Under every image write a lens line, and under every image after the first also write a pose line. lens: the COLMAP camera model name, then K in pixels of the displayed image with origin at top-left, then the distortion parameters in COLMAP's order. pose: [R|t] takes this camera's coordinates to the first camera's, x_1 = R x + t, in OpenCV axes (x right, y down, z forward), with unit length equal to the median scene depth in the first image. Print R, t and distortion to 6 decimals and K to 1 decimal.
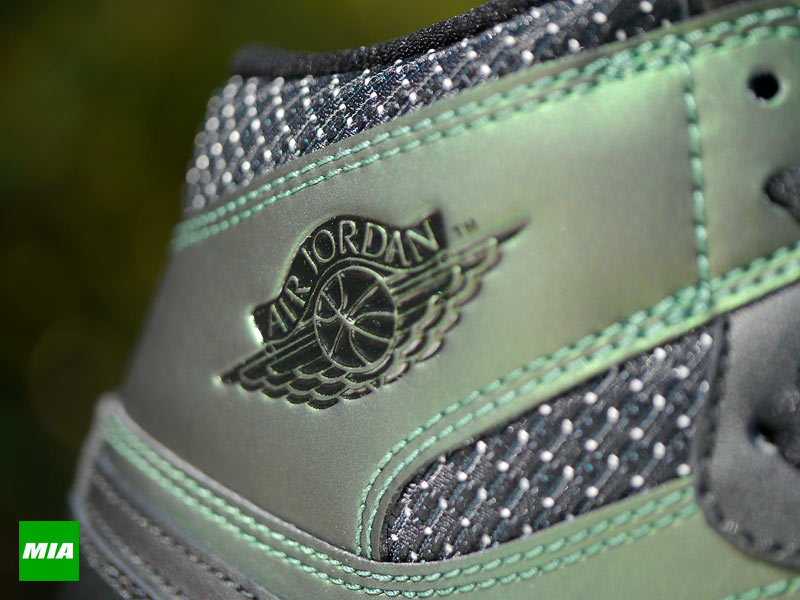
lens RADIAL K [[2425.5, 0, 400.0], [0, 2425.5, 300.0], [0, 0, 1]] dist [0.088295, 1.036710]
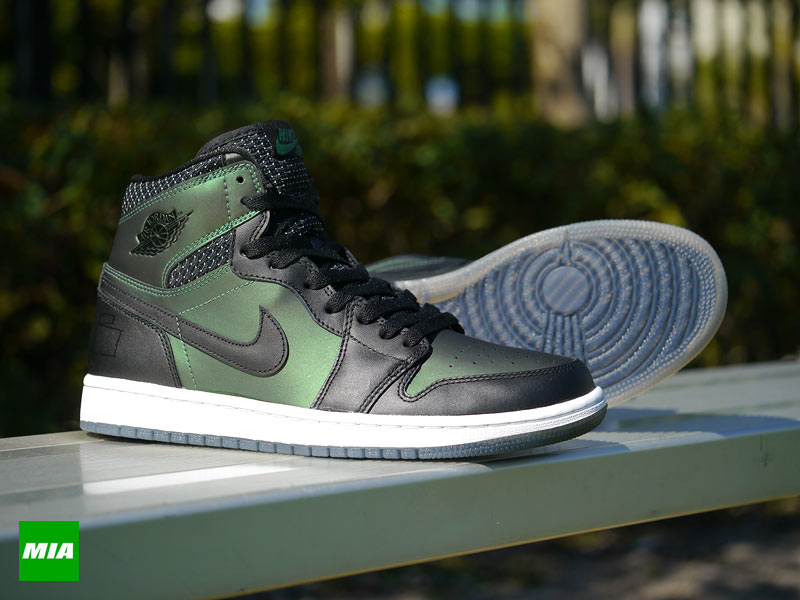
lens RADIAL K [[2425.5, 0, 400.0], [0, 2425.5, 300.0], [0, 0, 1]] dist [0.088295, 1.036710]
pose [[0.998526, -0.052923, 0.012045, 0.380853], [0.053203, 0.998290, -0.024209, 0.270562], [-0.010743, 0.024814, 0.999634, -3.637590]]
